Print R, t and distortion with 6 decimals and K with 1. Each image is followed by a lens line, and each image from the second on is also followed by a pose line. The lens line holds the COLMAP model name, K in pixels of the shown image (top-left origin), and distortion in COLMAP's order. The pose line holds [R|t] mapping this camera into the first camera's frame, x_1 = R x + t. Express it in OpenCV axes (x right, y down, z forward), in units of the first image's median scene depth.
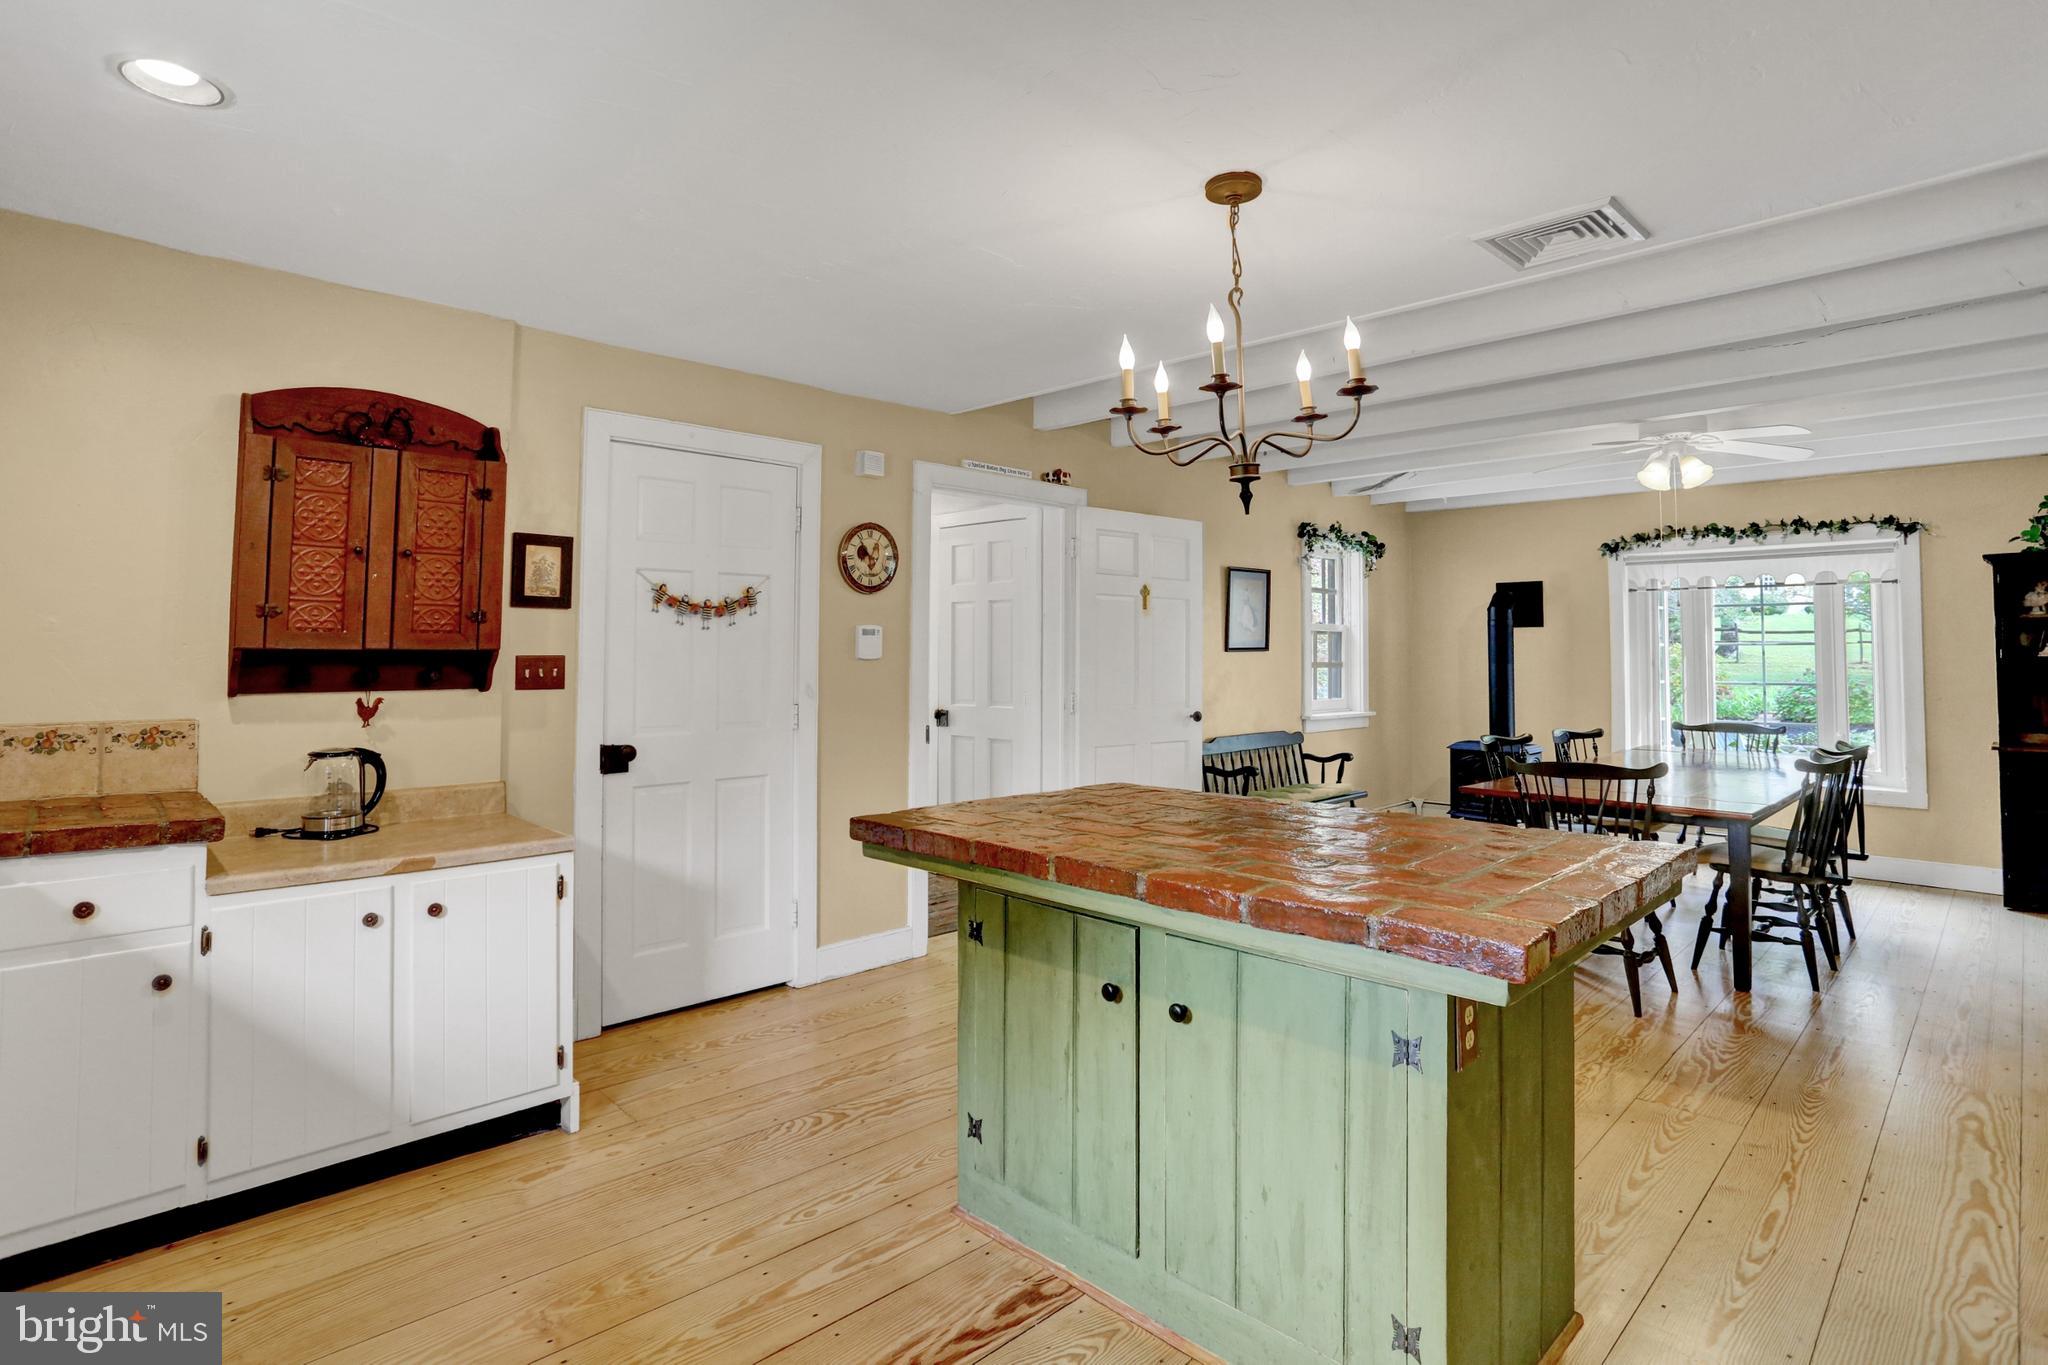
lens RADIAL K [[995.3, 0, 1024.0], [0, 995.3, 682.5], [0, 0, 1]] dist [-0.069587, 0.020615]
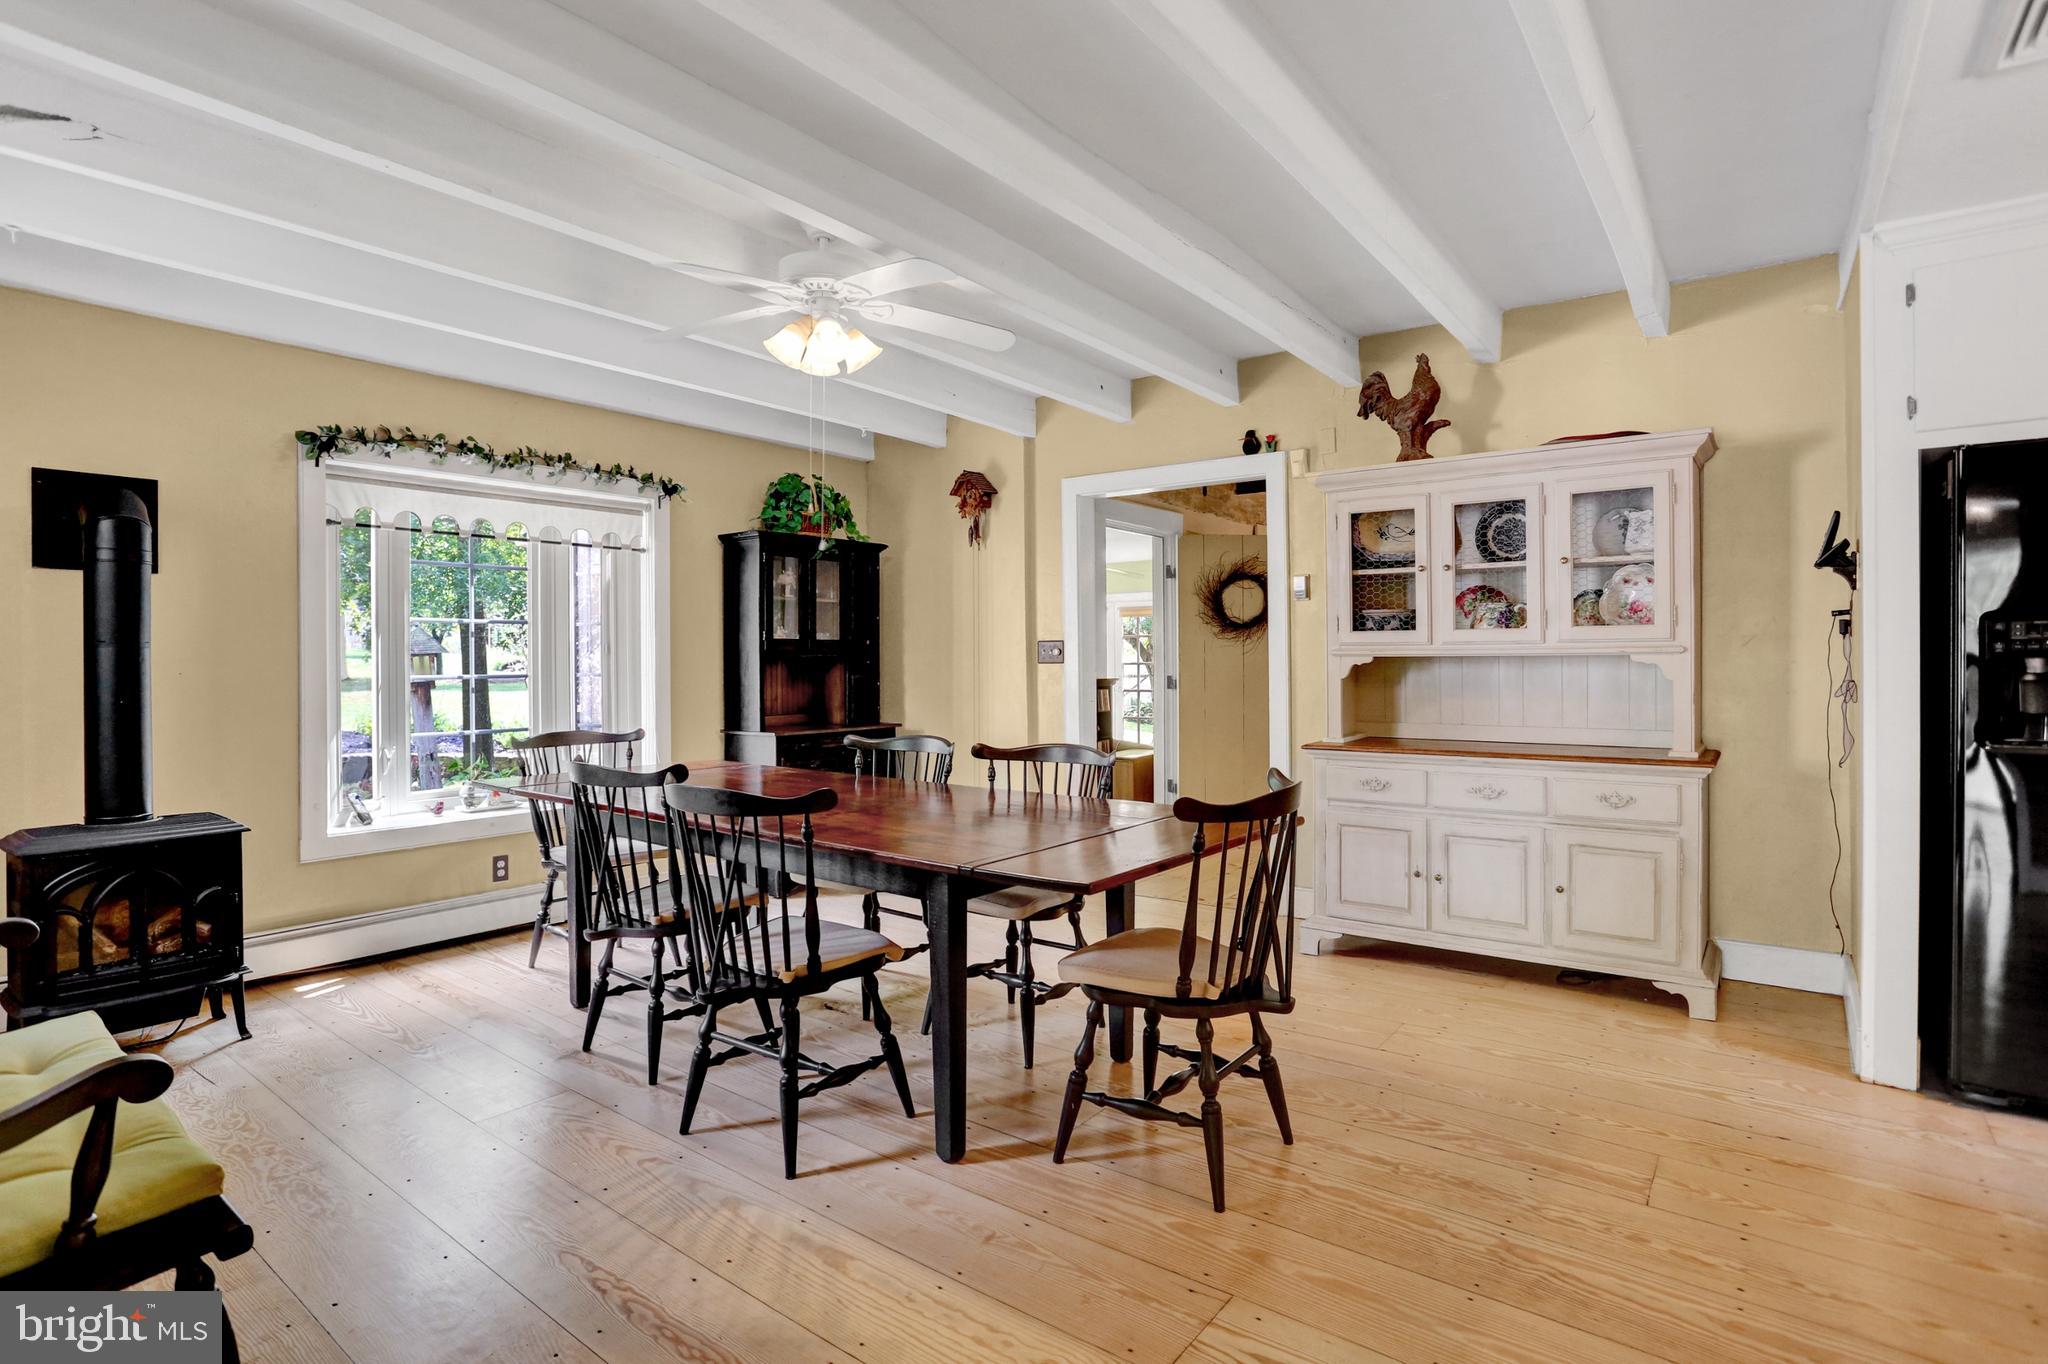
lens RADIAL K [[1039.3, 0, 1020.3], [0, 1039.3, 648.1], [0, 0, 1]] dist [-0.053968, 0.023738]
pose [[-0.141649, 0.009127, 0.989875, -0.037063], [0.034469, 0.999397, -0.004282, -0.004775], [-0.989317, 0.033513, -0.141878, 0.823653]]
